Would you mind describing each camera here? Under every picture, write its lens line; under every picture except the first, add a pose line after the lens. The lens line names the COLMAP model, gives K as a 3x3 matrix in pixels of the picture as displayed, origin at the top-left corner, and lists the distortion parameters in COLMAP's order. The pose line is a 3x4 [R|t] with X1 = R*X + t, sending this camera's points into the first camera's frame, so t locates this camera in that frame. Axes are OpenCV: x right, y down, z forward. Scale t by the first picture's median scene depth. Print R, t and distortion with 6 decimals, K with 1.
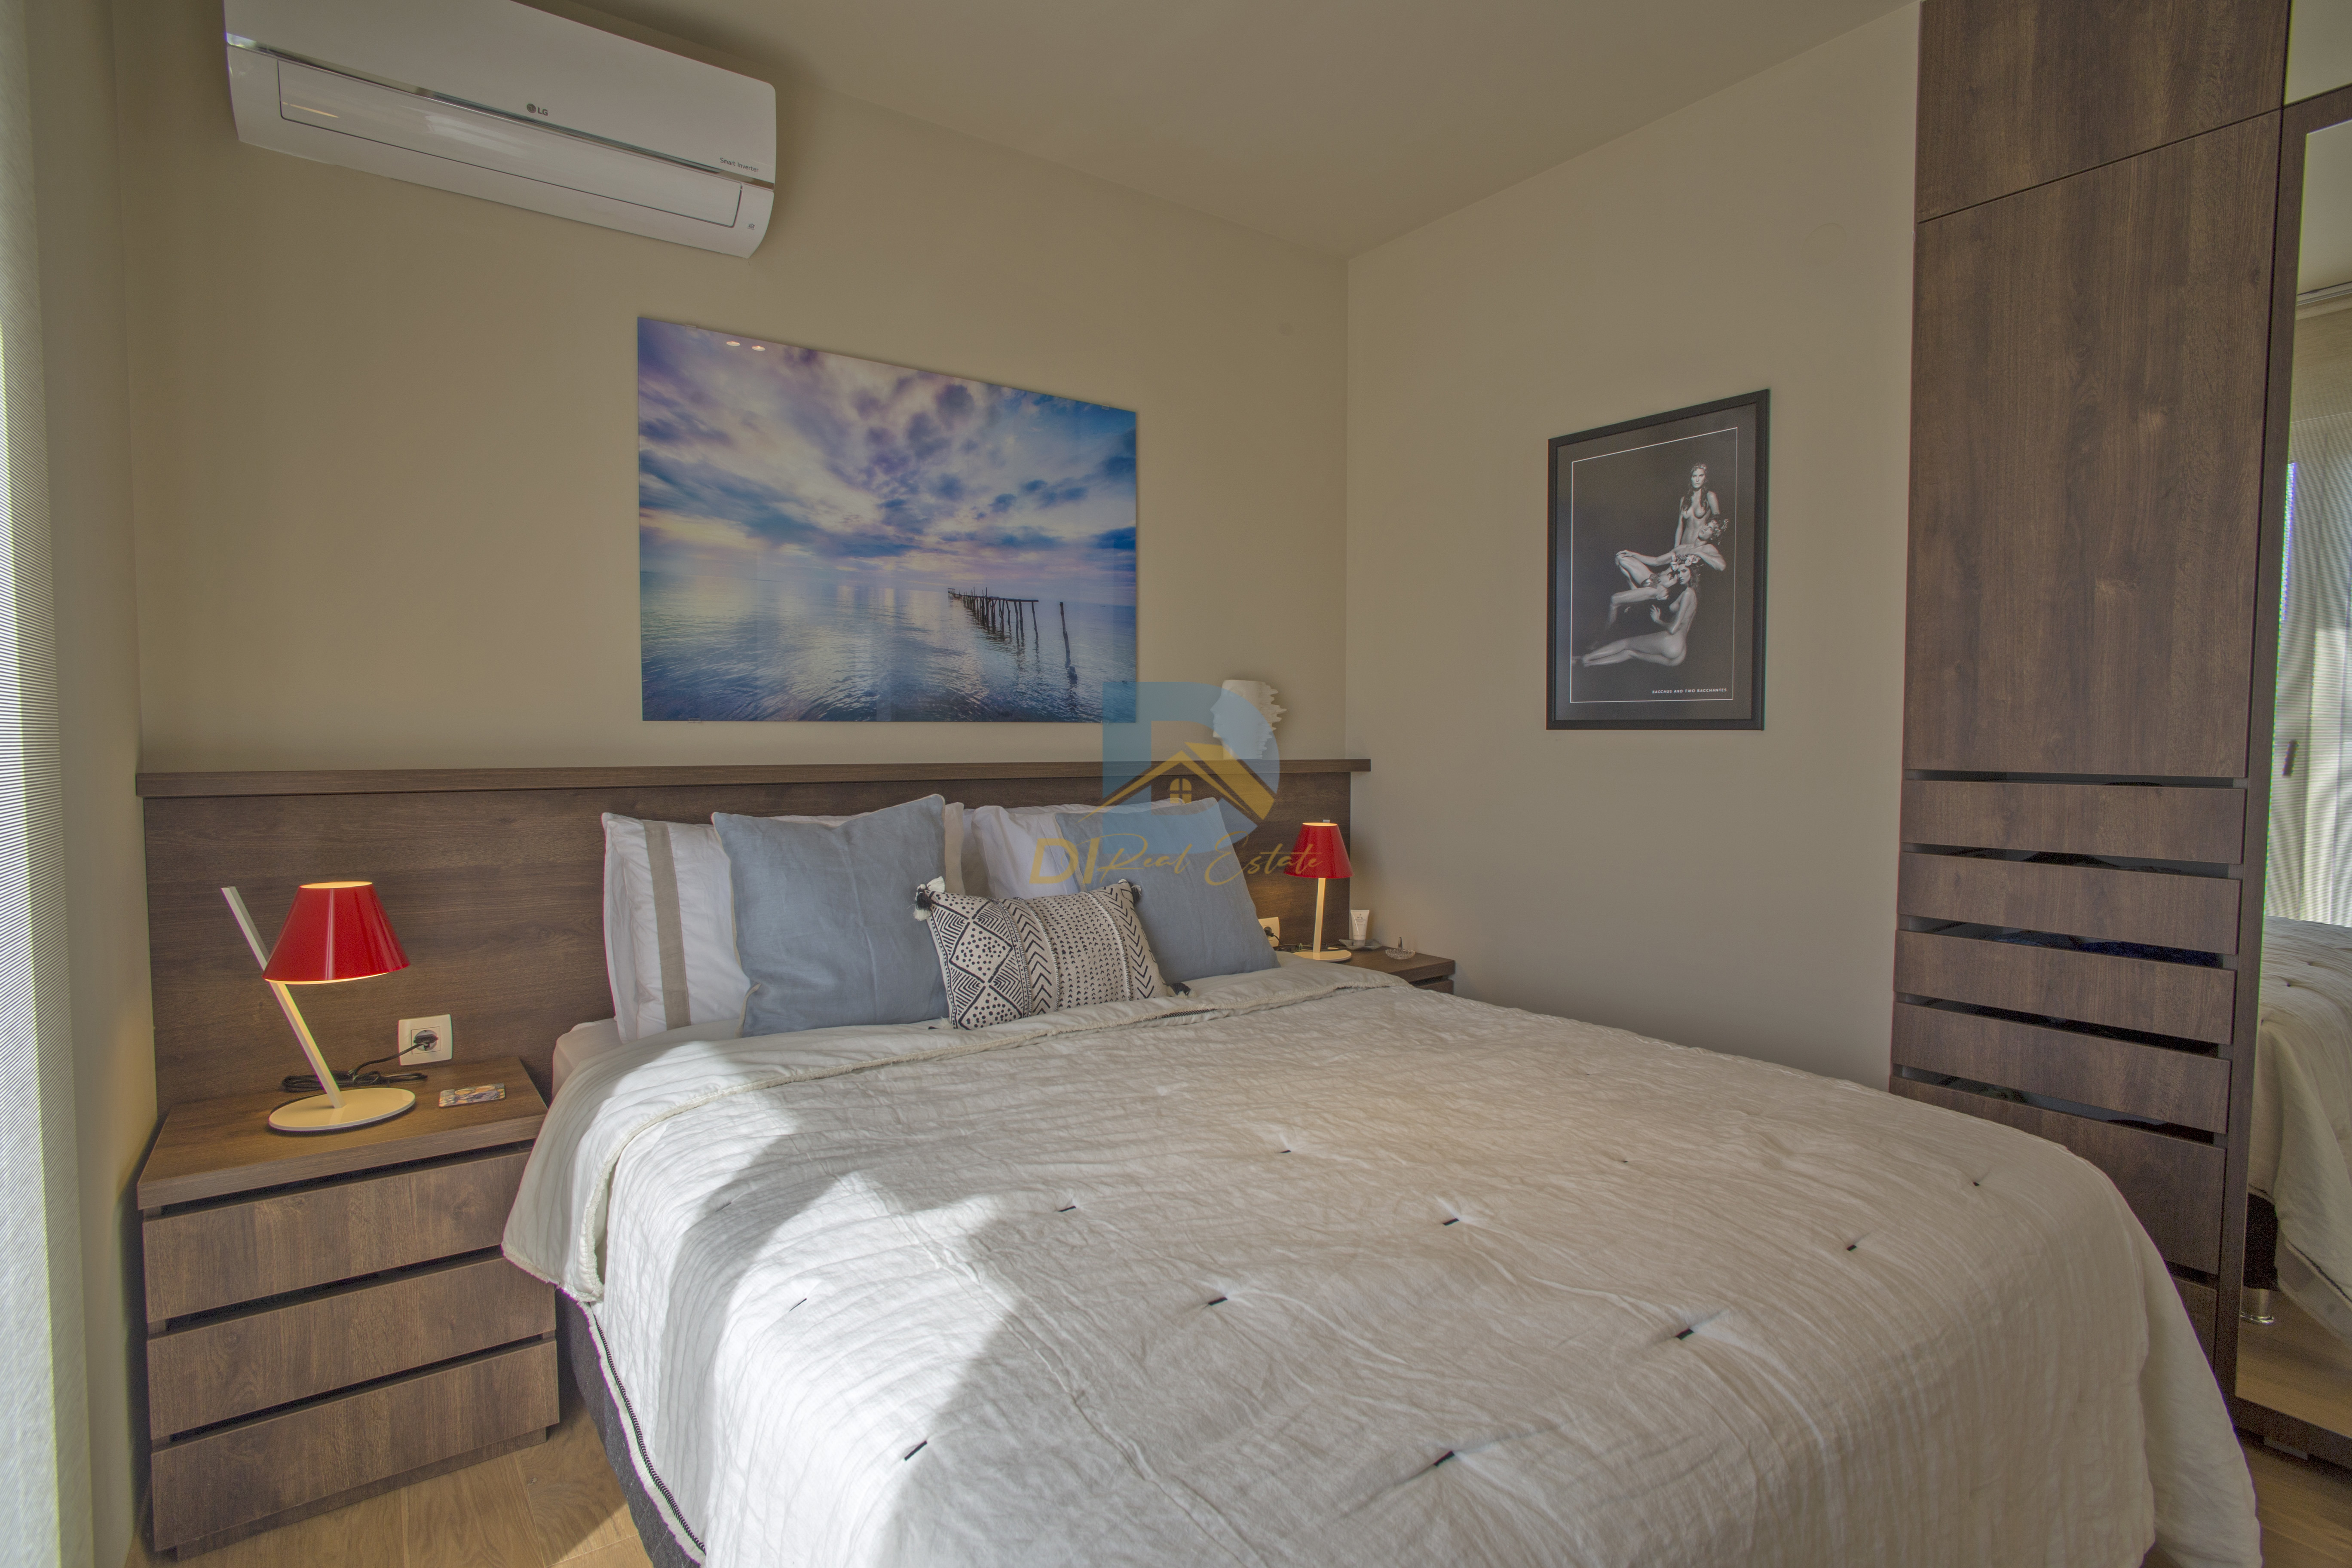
lens RADIAL K [[1141.6, 0, 1166.5], [0, 1141.6, 776.4], [0, 0, 1]] dist [-0.066824, 0.031619]
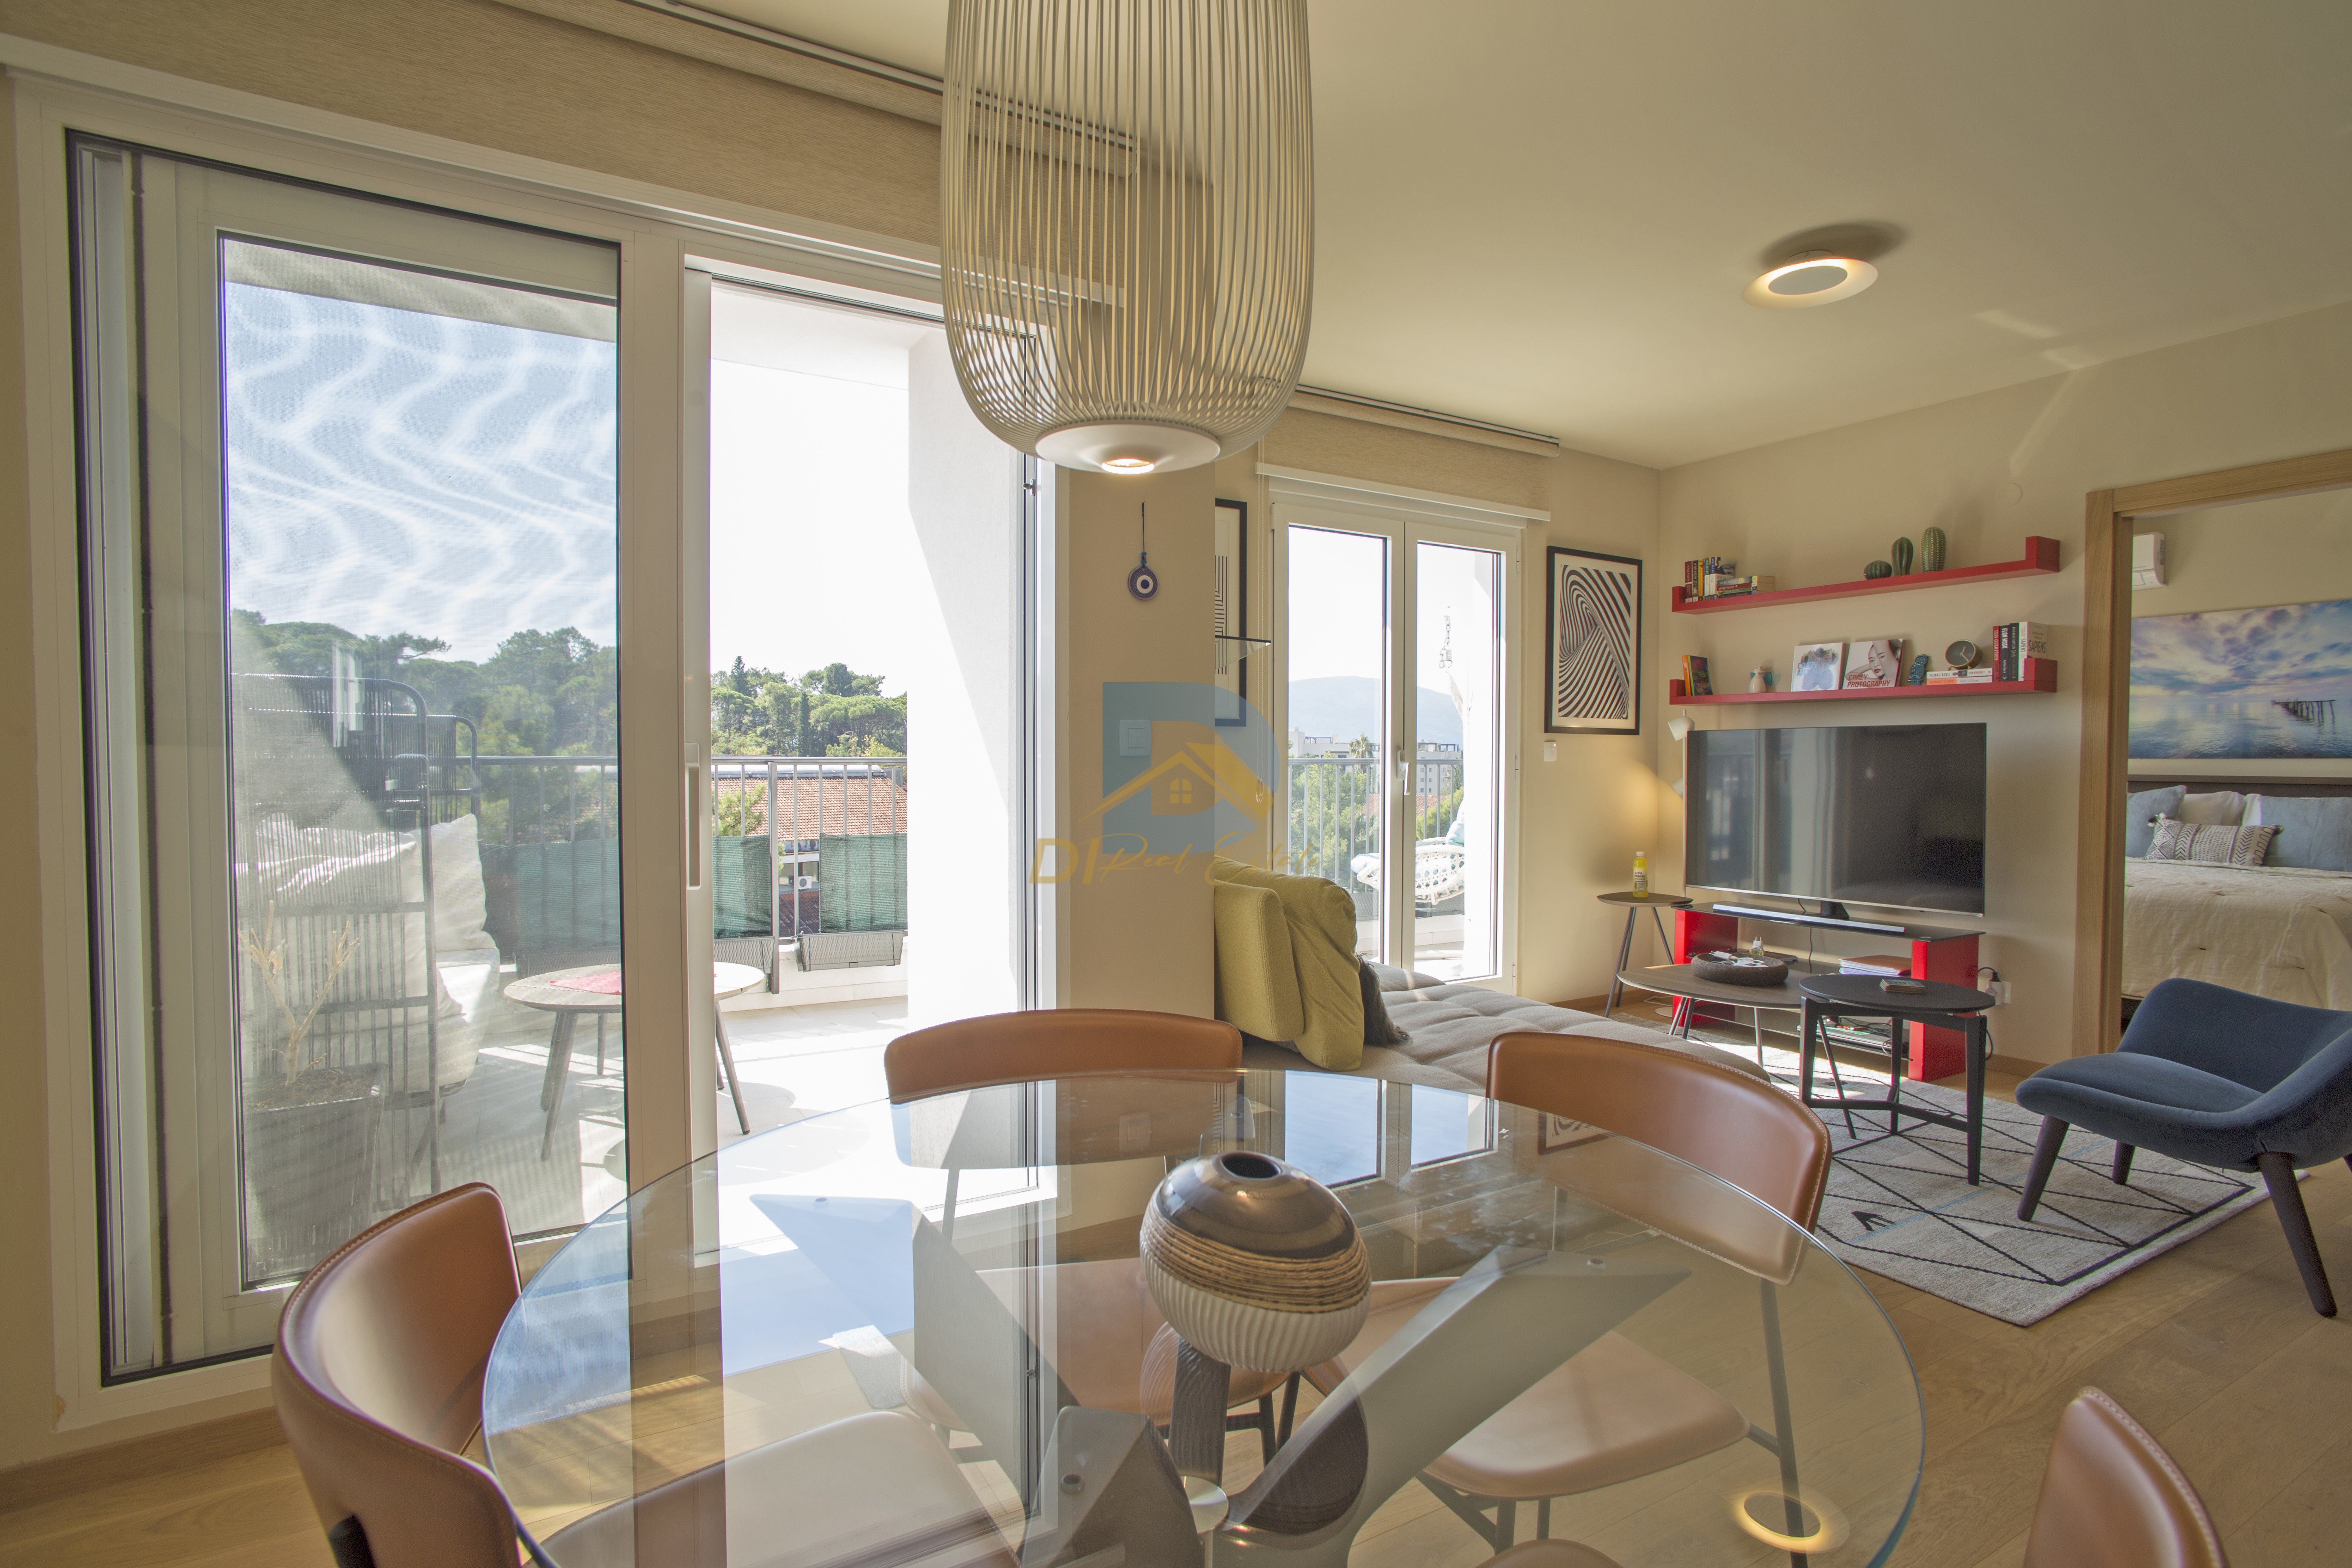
lens RADIAL K [[1141.6, 0, 1170.4], [0, 1141.6, 788.5], [0, 0, 1]] dist [-0.066824, 0.031619]
pose [[-0.111495, 0.024700, -0.993458, 2.516766], [-0.038573, 0.998830, 0.029163, 0.036477], [0.993016, 0.041572, -0.110412, -1.054009]]
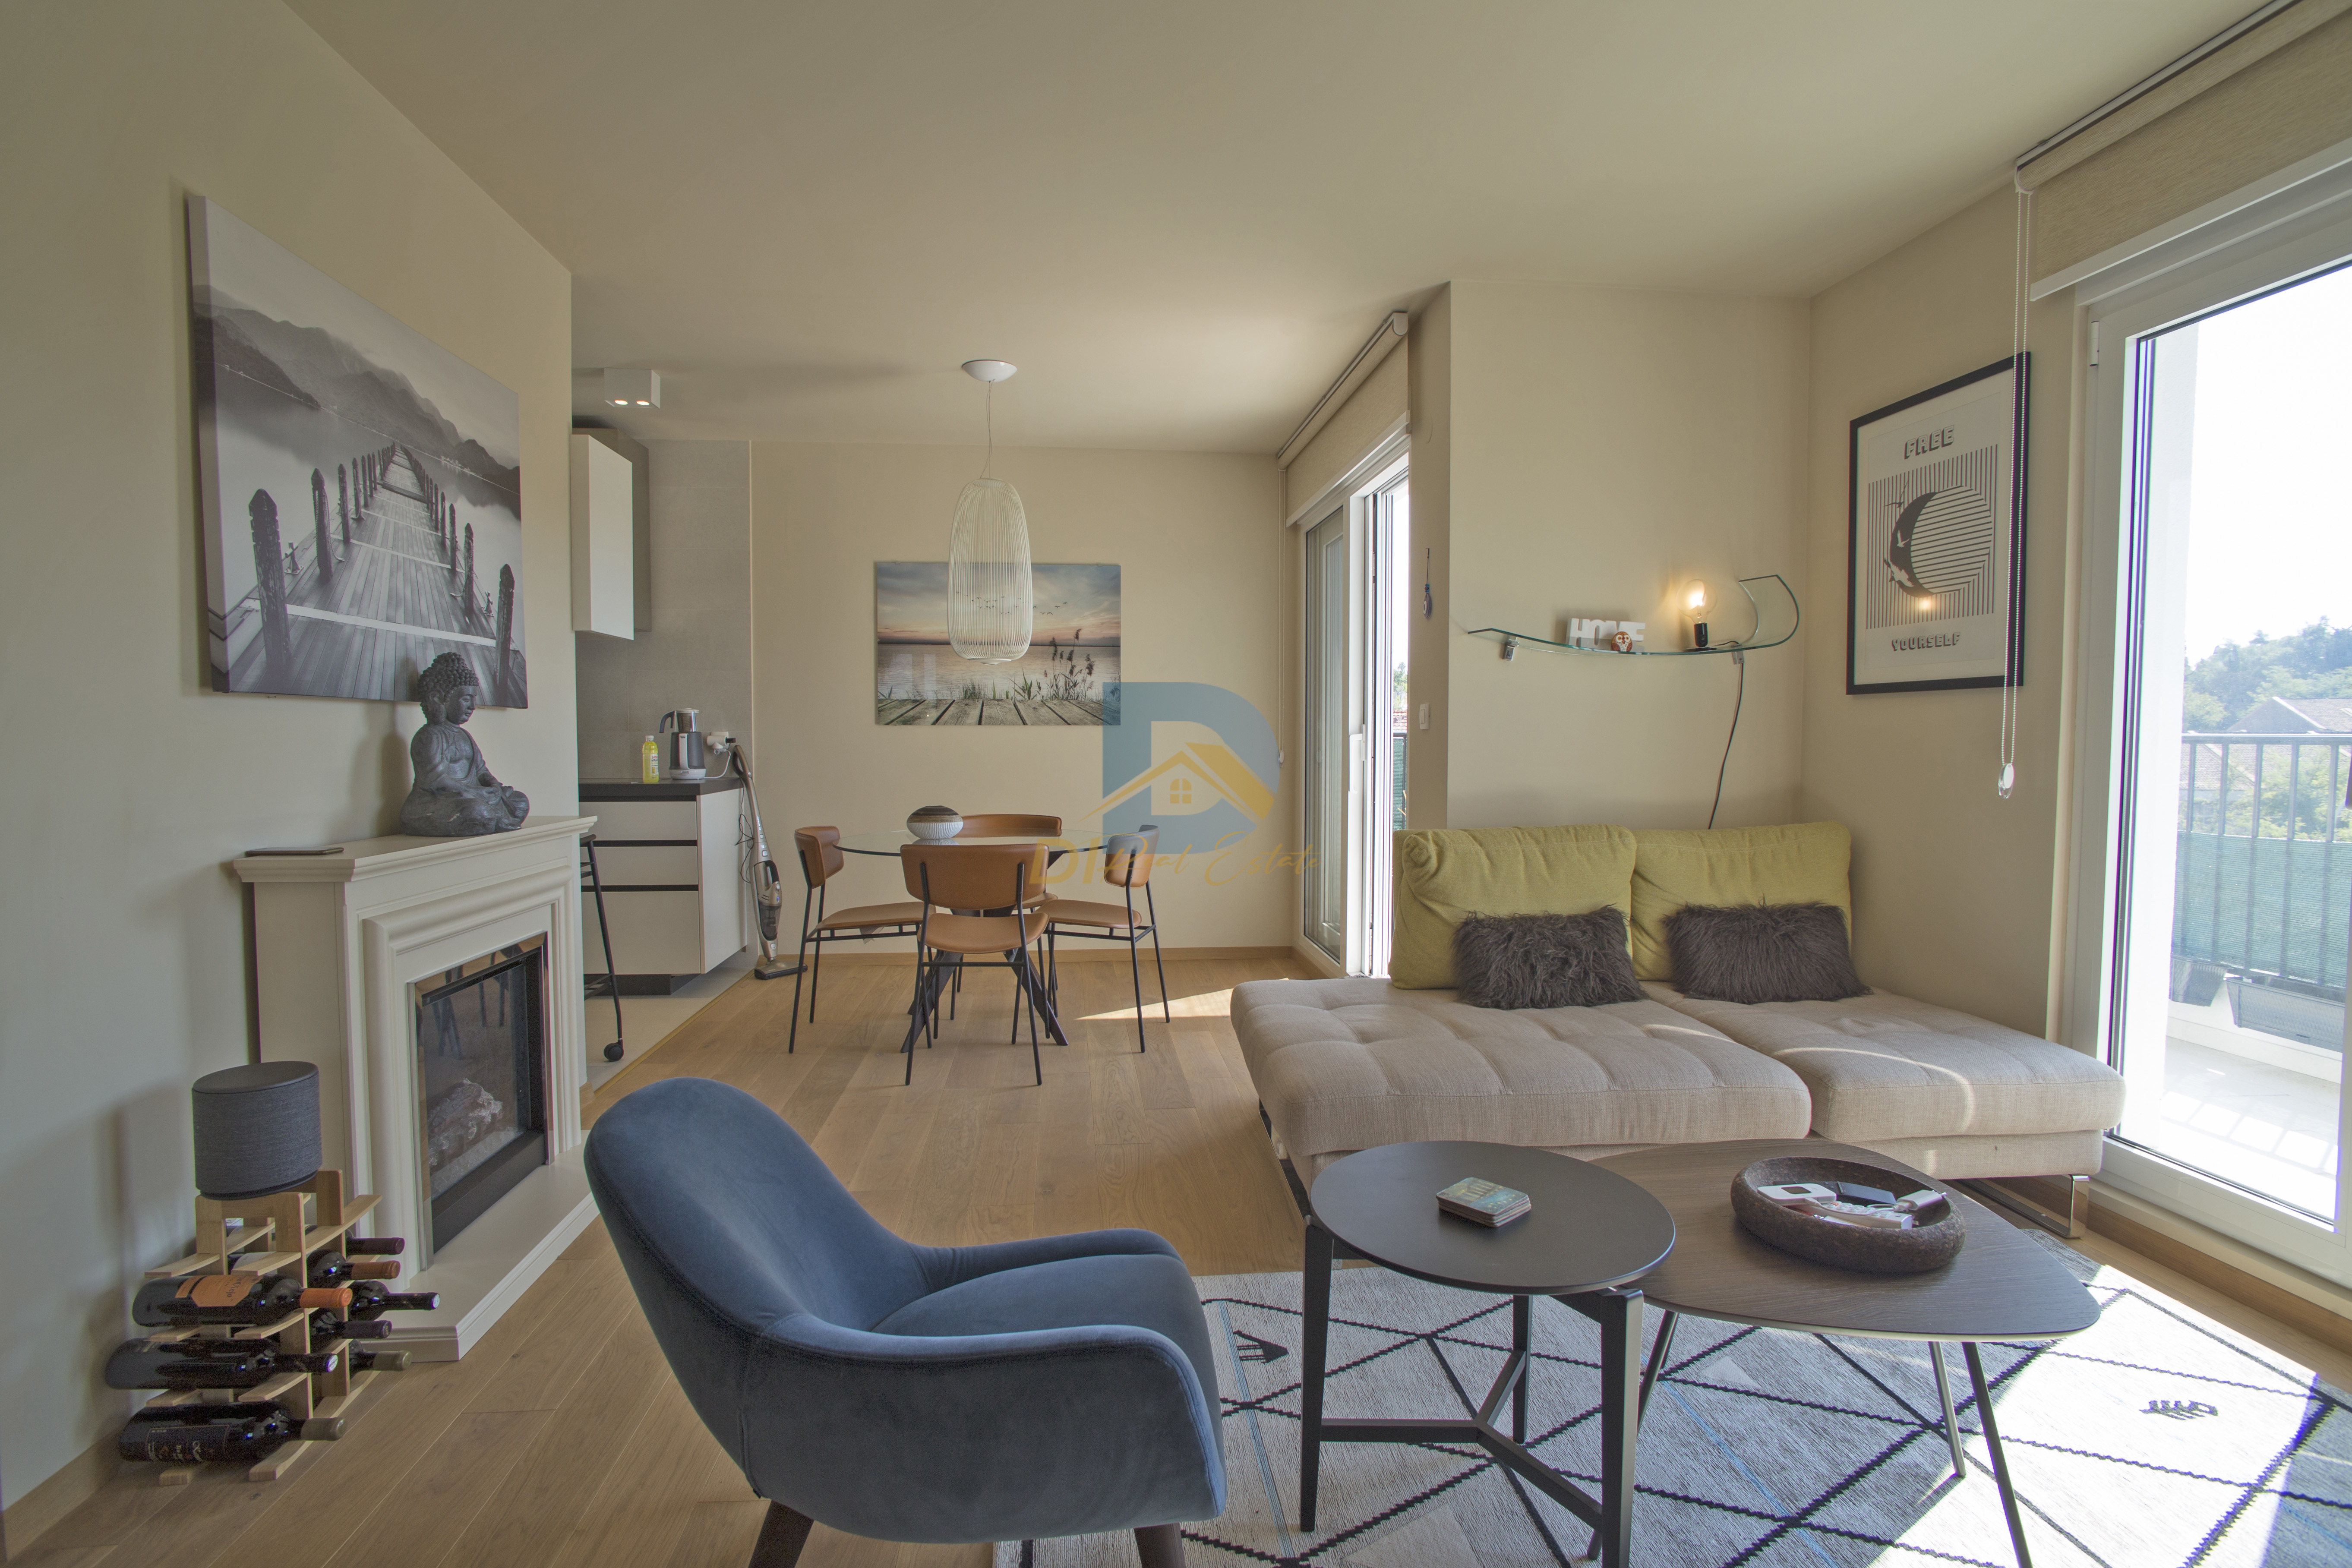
lens RADIAL K [[1141.6, 0, 1169.9], [0, 1141.6, 790.4], [0, 0, 1]] dist [-0.066824, 0.031619]
pose [[-0.860067, -0.029297, 0.509339, 0.866184], [0.015135, 0.996445, 0.082873, -0.013929], [-0.509956, 0.078985, -0.856566, 0.360081]]
